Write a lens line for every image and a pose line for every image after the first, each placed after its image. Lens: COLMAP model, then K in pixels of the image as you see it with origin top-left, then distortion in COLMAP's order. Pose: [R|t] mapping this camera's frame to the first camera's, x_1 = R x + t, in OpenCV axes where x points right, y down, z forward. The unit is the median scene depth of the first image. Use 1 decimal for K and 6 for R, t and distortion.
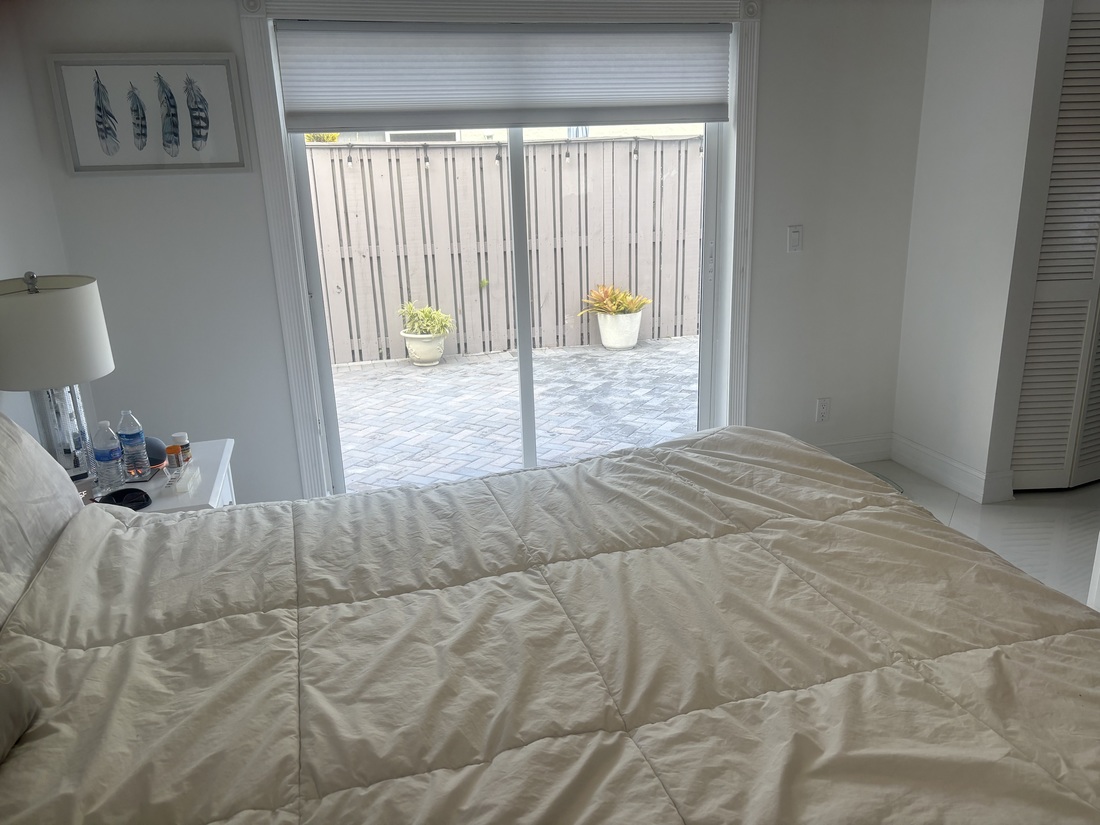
lens RADIAL K [[838.6, 0, 549.1], [0, 838.6, 411.1], [0, 0, 1]] dist [0.050549, -0.054916]
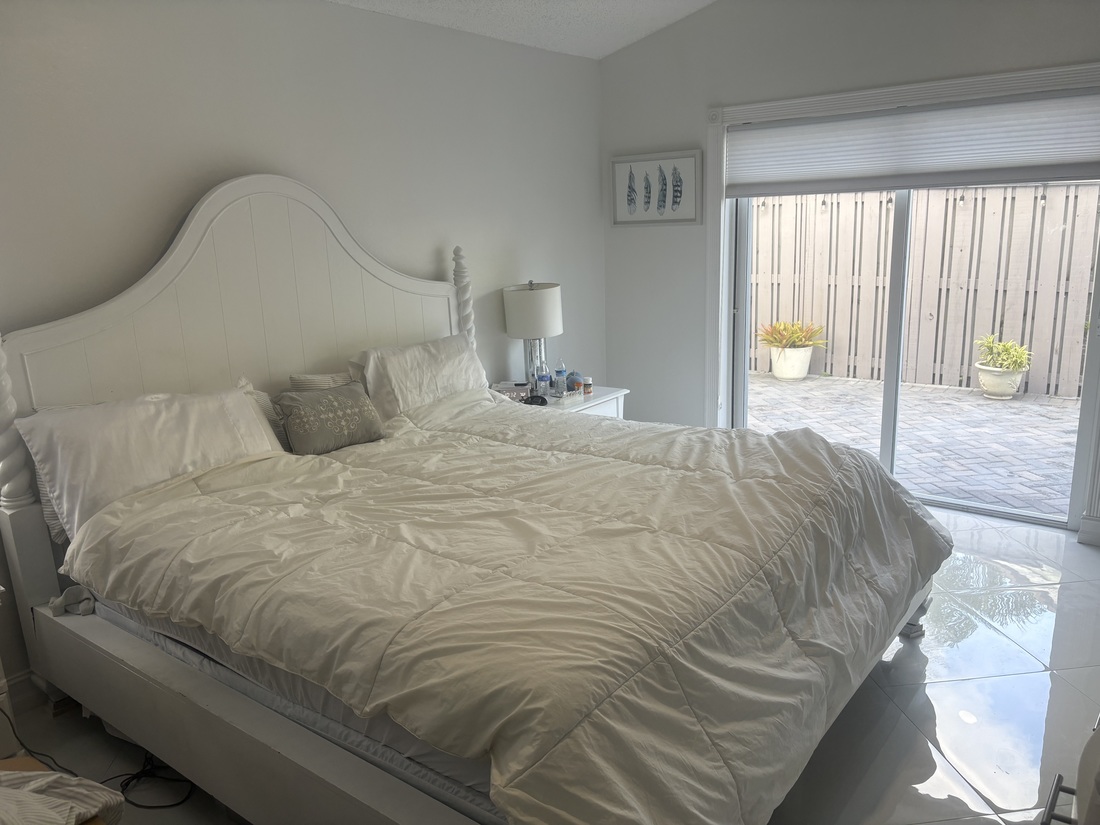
lens RADIAL K [[838.6, 0, 550.2], [0, 838.6, 416.8], [0, 0, 1]] dist [0.050549, -0.054916]
pose [[0.602722, 0.195501, -0.773631, 0.690962], [-0.206681, 0.974684, 0.085287, -0.019813], [0.770720, 0.108490, 0.627870, -0.113868]]
